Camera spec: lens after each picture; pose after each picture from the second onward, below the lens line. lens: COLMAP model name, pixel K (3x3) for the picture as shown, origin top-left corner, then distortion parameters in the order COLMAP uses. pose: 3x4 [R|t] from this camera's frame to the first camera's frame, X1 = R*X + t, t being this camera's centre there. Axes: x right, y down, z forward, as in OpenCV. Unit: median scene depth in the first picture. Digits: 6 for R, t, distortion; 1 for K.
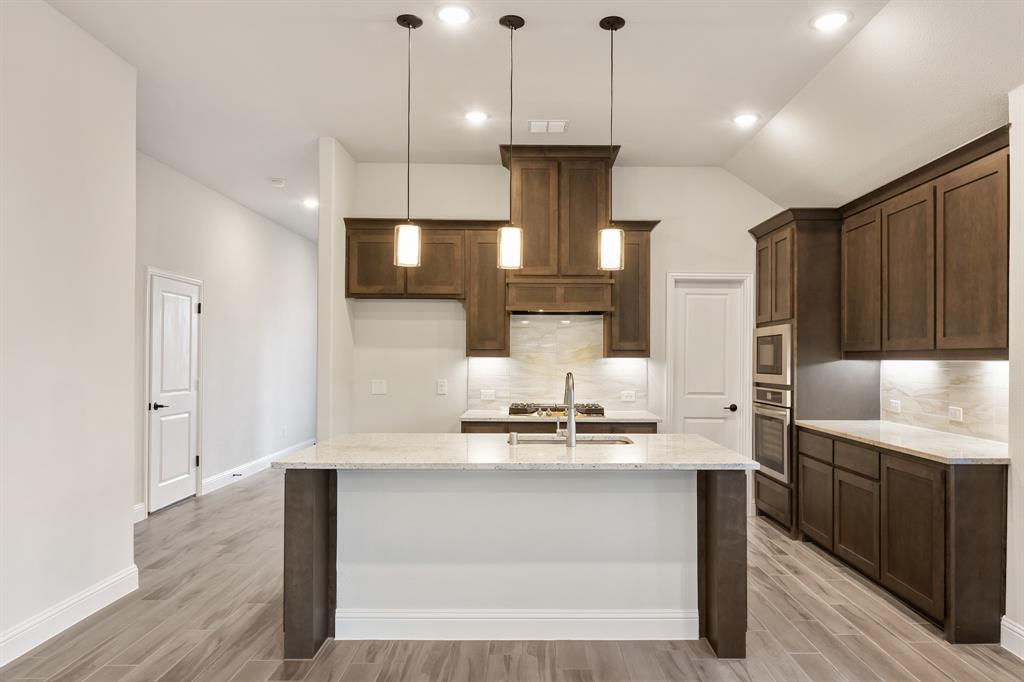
lens RADIAL K [[661.7, 0, 539.8], [0, 661.7, 352.8], [0, 0, 1]] dist [-0.002904, 0.000684]
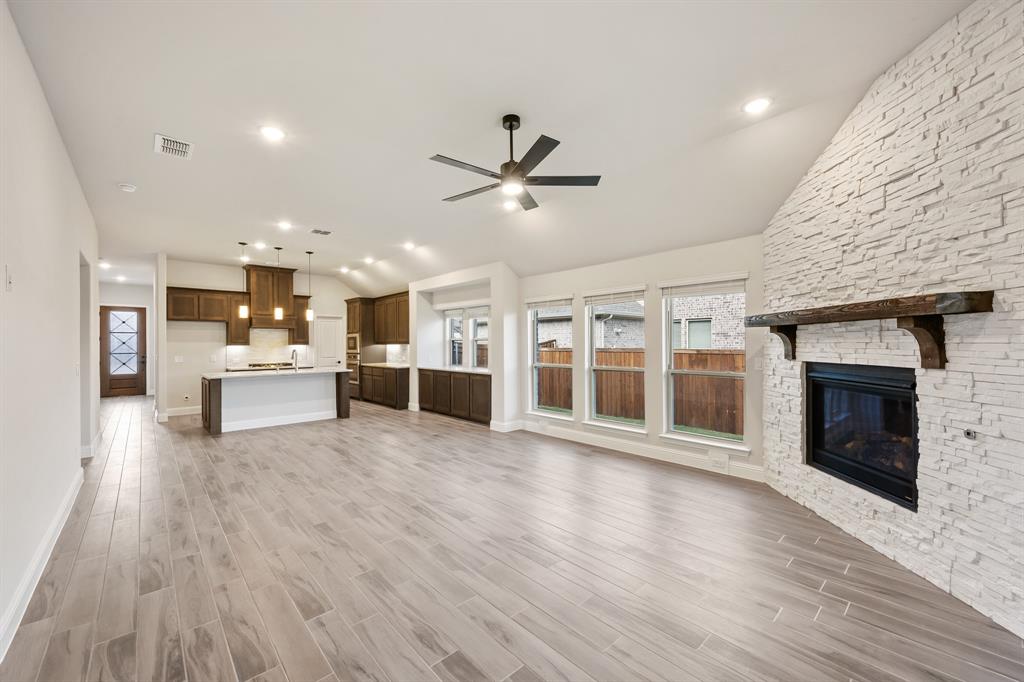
lens RADIAL K [[404.3, 0, 512.0], [0, 404.3, 341.0], [0, 0, 1]] dist [-0.000961, -0.000103]
pose [[0.746509, -0.007772, 0.665330, -0.358783], [0.007576, 0.999966, 0.003180, -0.008320], [-0.665333, 0.002667, 0.746542, -0.920024]]
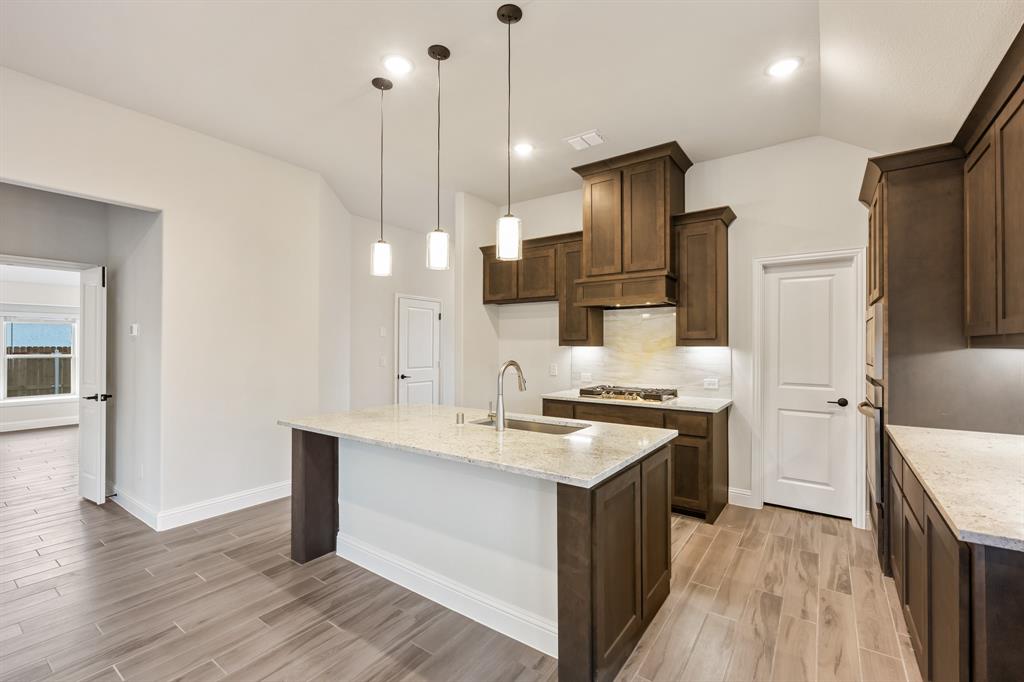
lens RADIAL K [[442.1, 0, 509.7], [0, 442.1, 342.9], [0, 0, 1]] dist [-0.001238, -0.000010]
pose [[0.805345, -0.008555, -0.592744, 0.333940], [0.008298, 0.999961, -0.003159, 0.001939], [0.592748, -0.002375, 0.805384, 0.303784]]
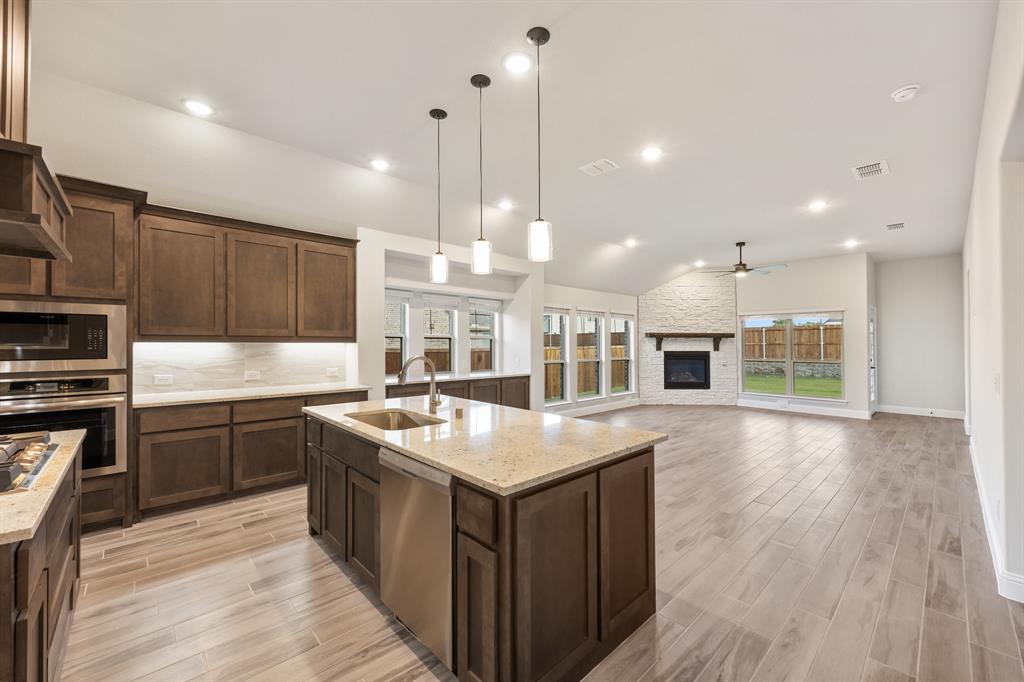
lens RADIAL K [[404.3, 0, 512.2], [0, 404.3, 331.5], [0, 0, 1]] dist [-0.000843, -0.000144]
pose [[-0.670582, 0.012364, 0.741732, -0.439329], [-0.012904, 0.999515, -0.028328, 0.003852], [-0.741723, -0.028568, -0.670098, 0.980884]]
